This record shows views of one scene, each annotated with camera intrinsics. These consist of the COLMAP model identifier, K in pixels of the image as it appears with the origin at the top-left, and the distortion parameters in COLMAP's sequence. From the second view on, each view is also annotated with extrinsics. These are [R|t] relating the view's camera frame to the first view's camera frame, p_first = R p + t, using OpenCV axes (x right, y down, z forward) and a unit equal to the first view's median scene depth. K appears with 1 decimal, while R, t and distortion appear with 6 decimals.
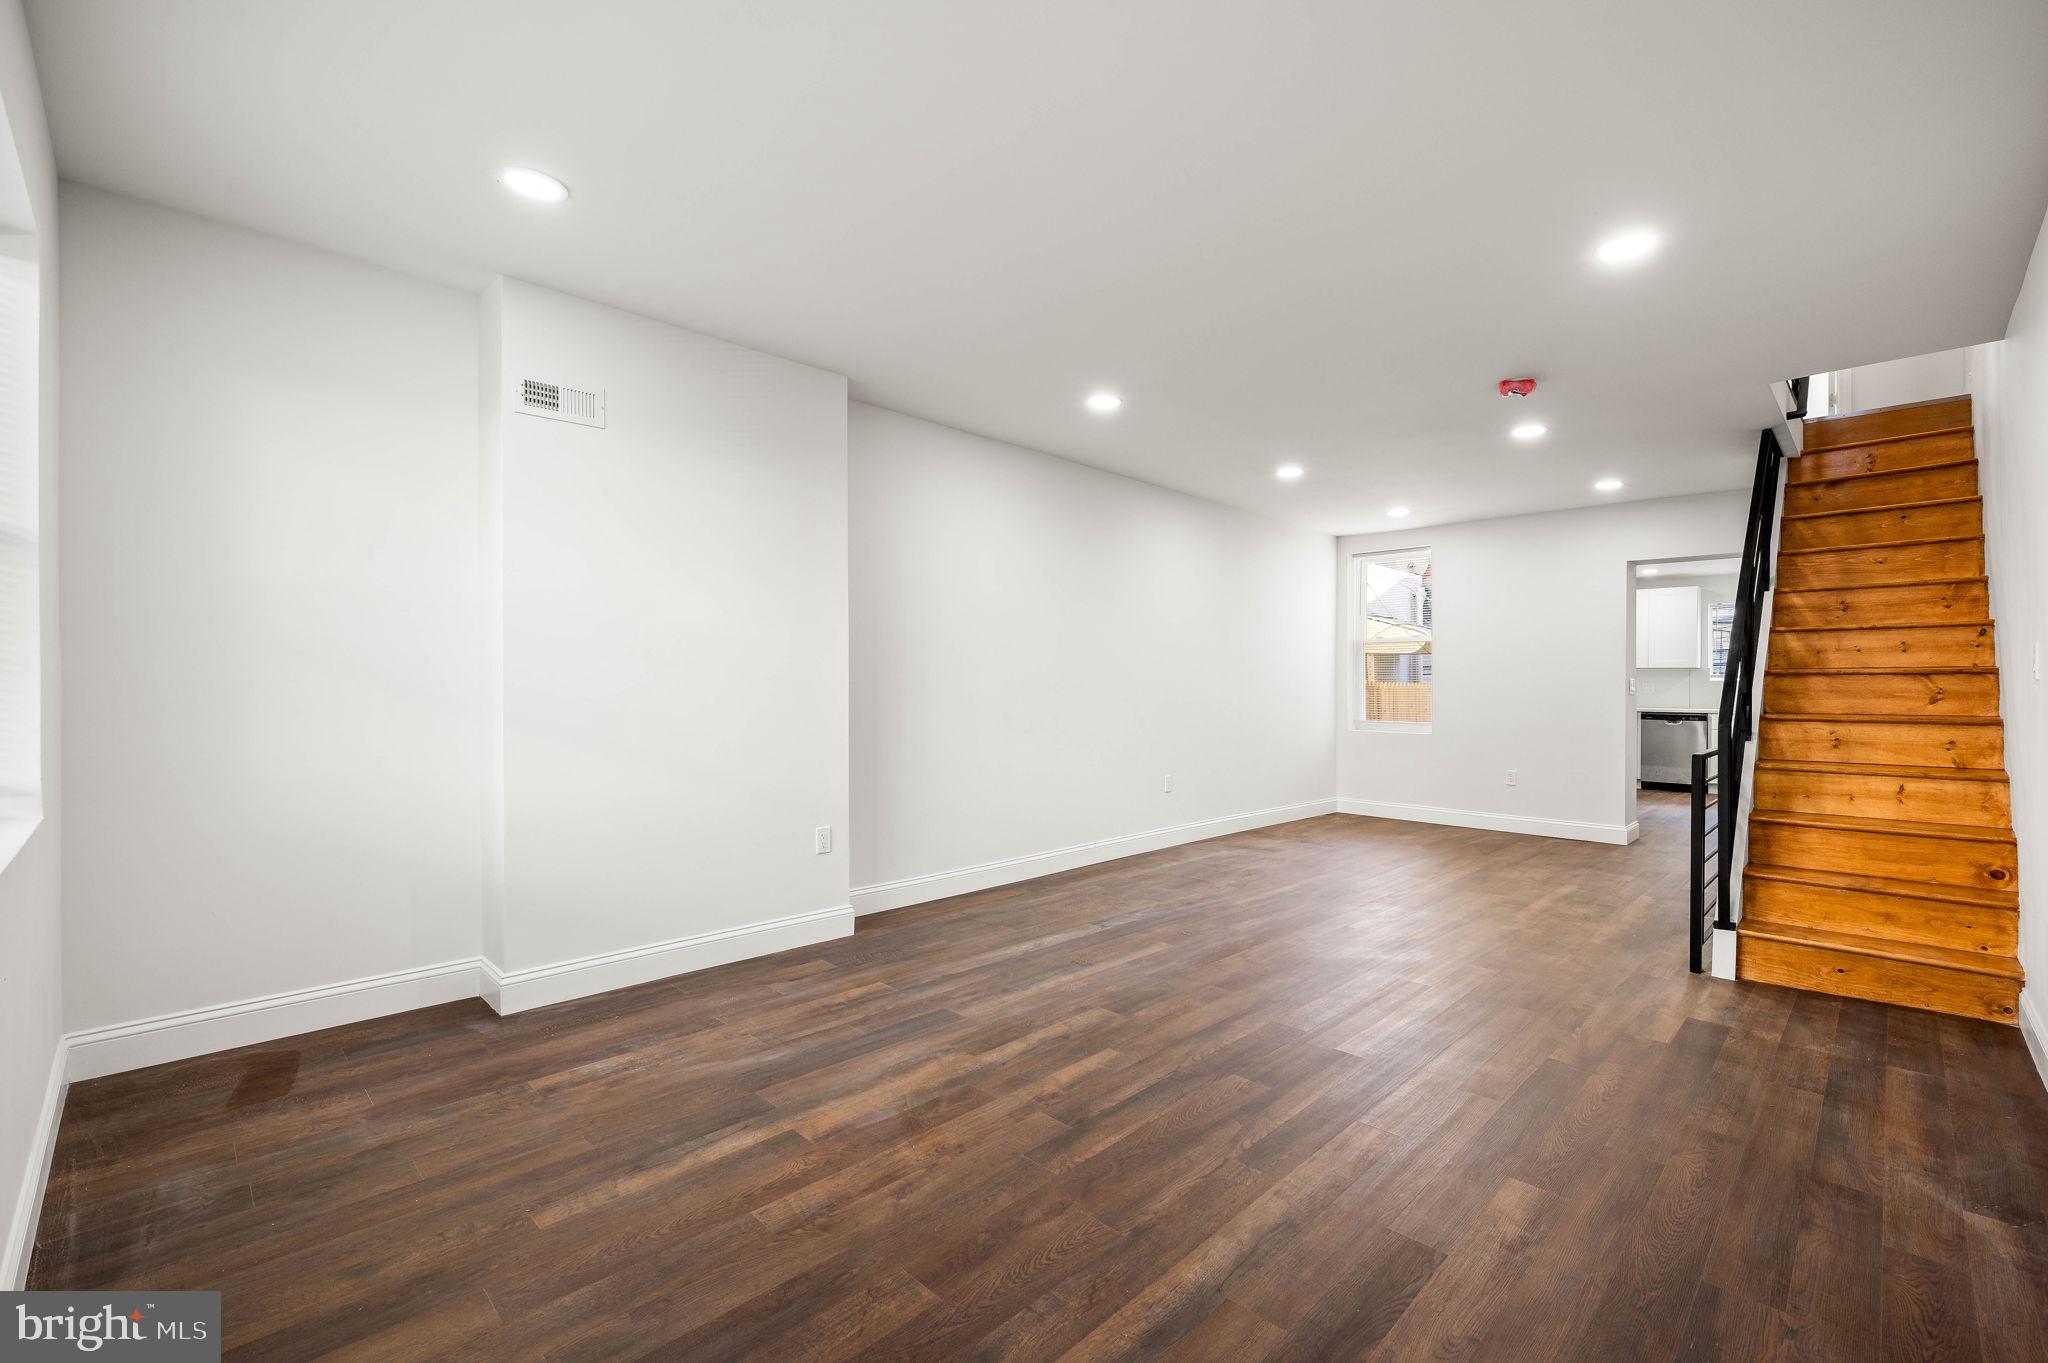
lens RADIAL K [[869.0, 0, 1053.5], [0, 869.0, 683.1], [0, 0, 1]] dist [0.001680, -0.000877]
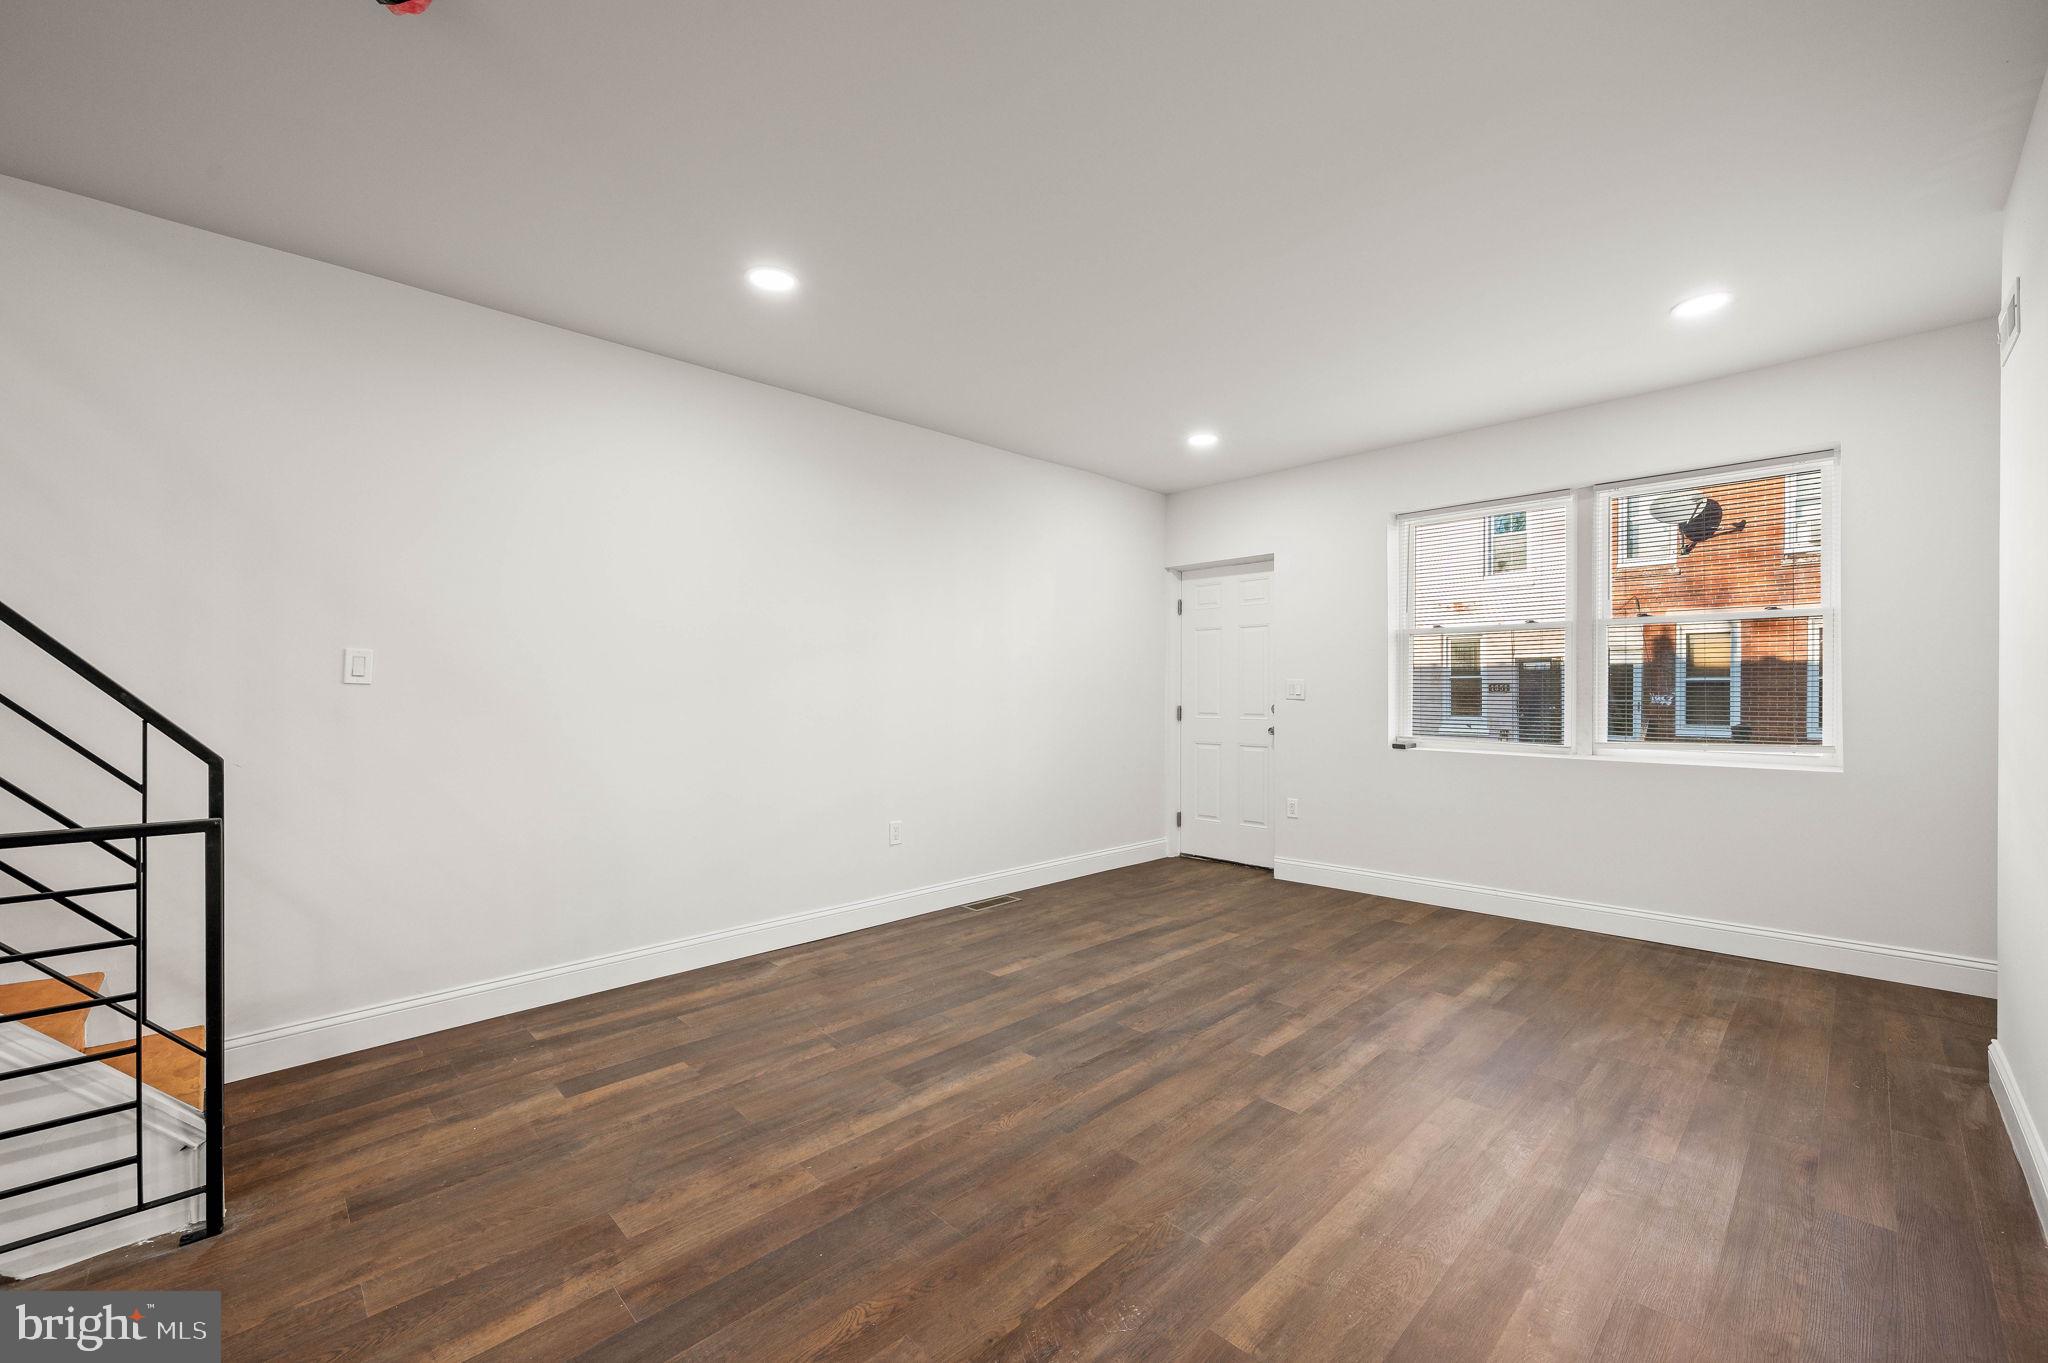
lens RADIAL K [[823.5, 0, 1040.7], [0, 823.5, 683.6], [0, 0, 1]] dist [0.002444, -0.001159]
pose [[-0.999563, -0.004954, 0.029146, 0.284093], [-0.005335, 0.999901, -0.012990, 0.004211], [-0.029078, -0.013140, -0.999491, 1.895376]]
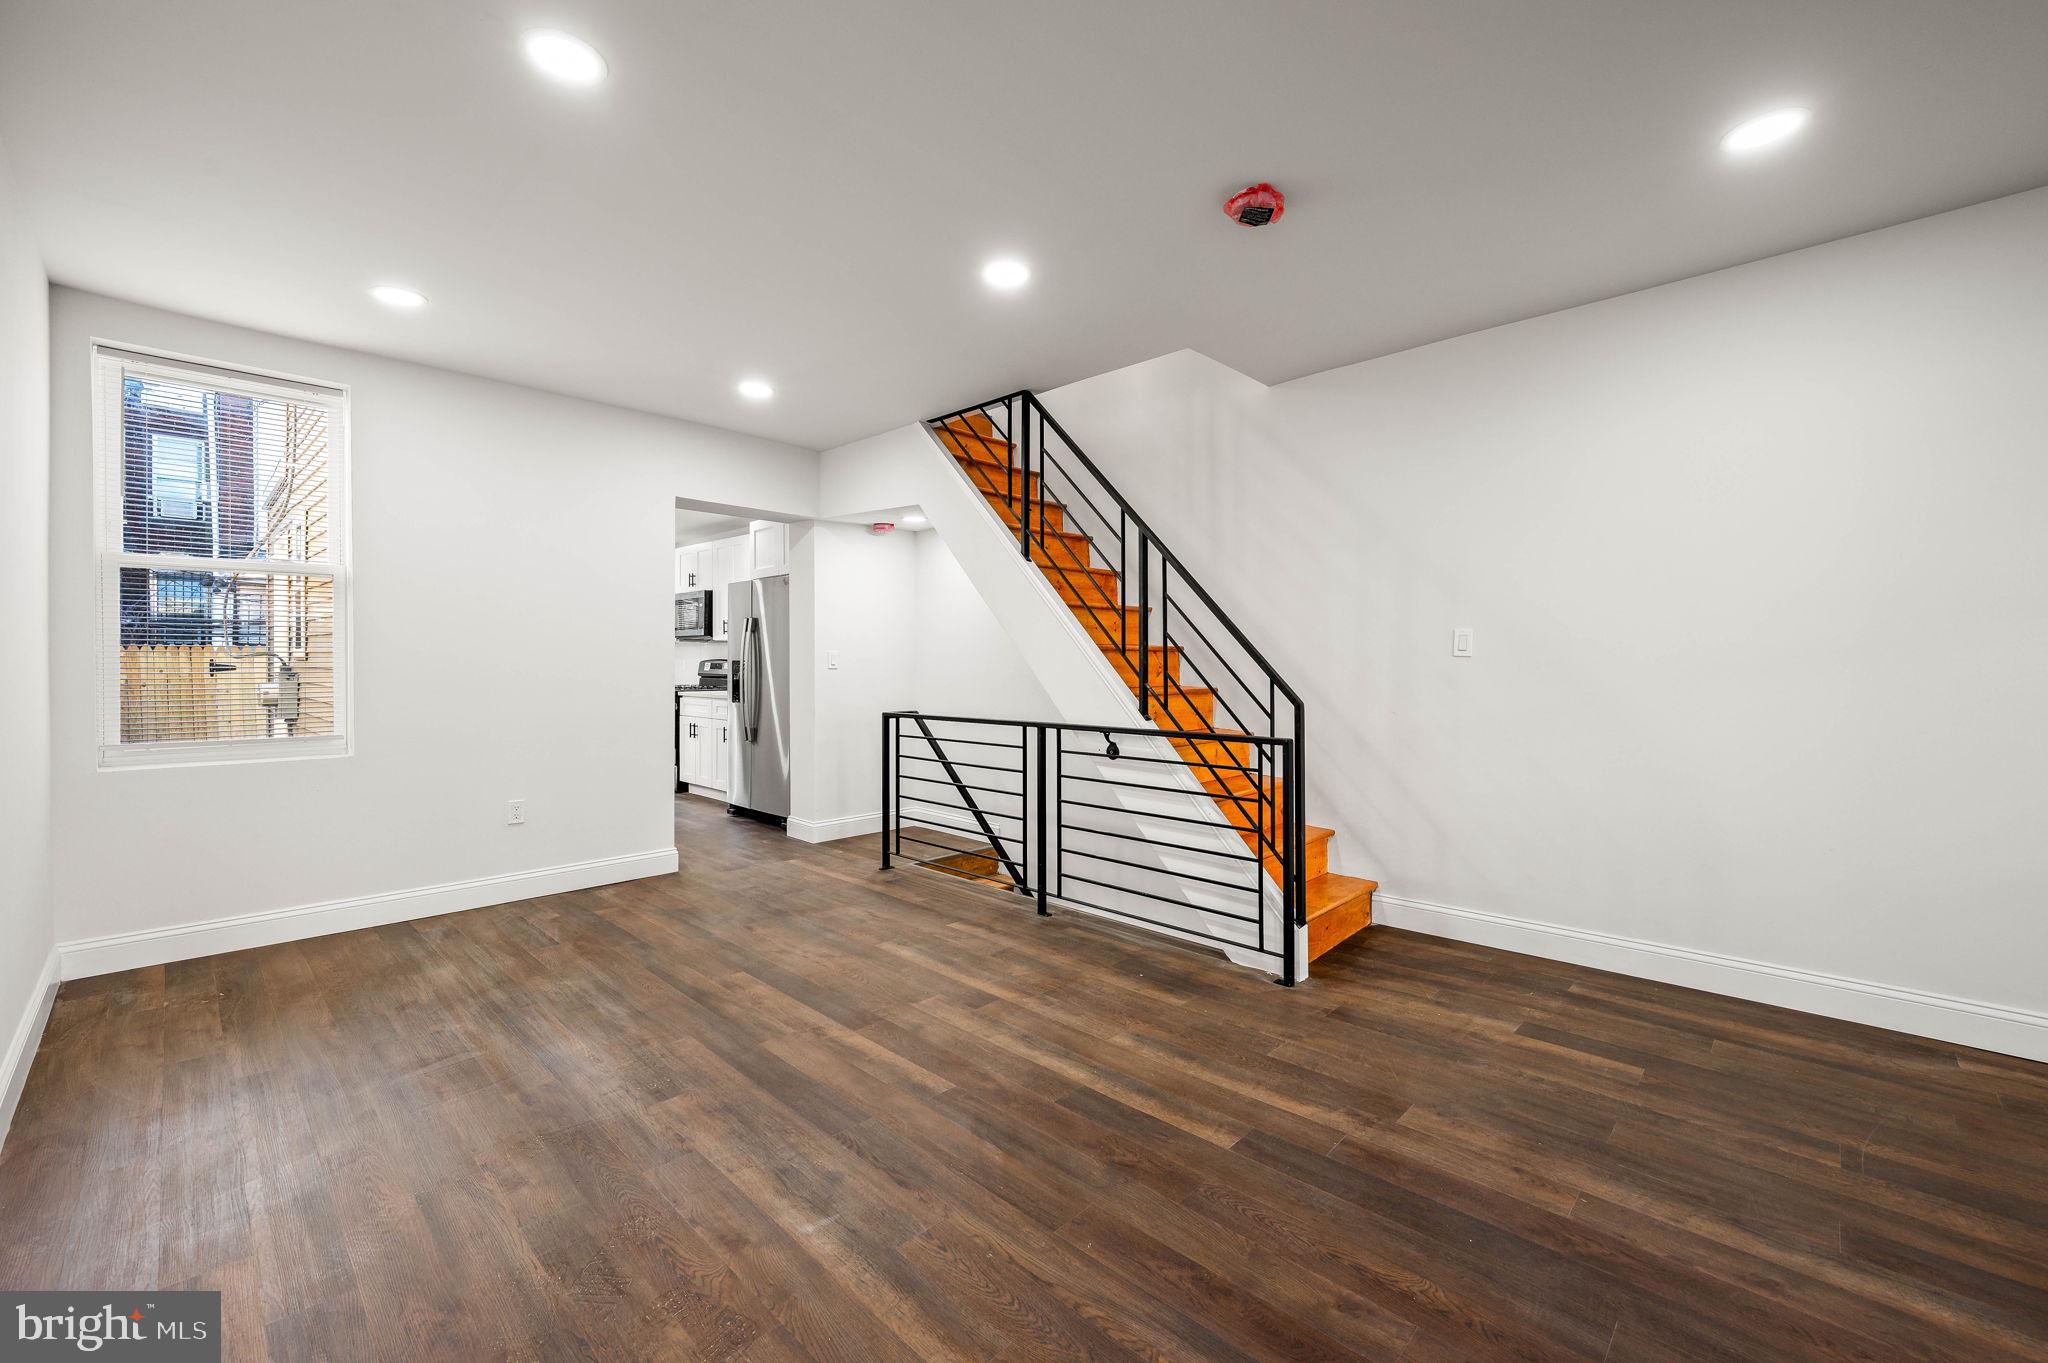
lens RADIAL K [[823.5, 0, 1027.2], [0, 823.5, 661.8], [0, 0, 1]] dist [0.002444, -0.001159]
pose [[0.007547, -0.001837, 0.999970, -0.125162], [-0.001470, 0.999997, 0.001848, 0.003887], [-0.999970, -0.001484, 0.007544, 1.603529]]
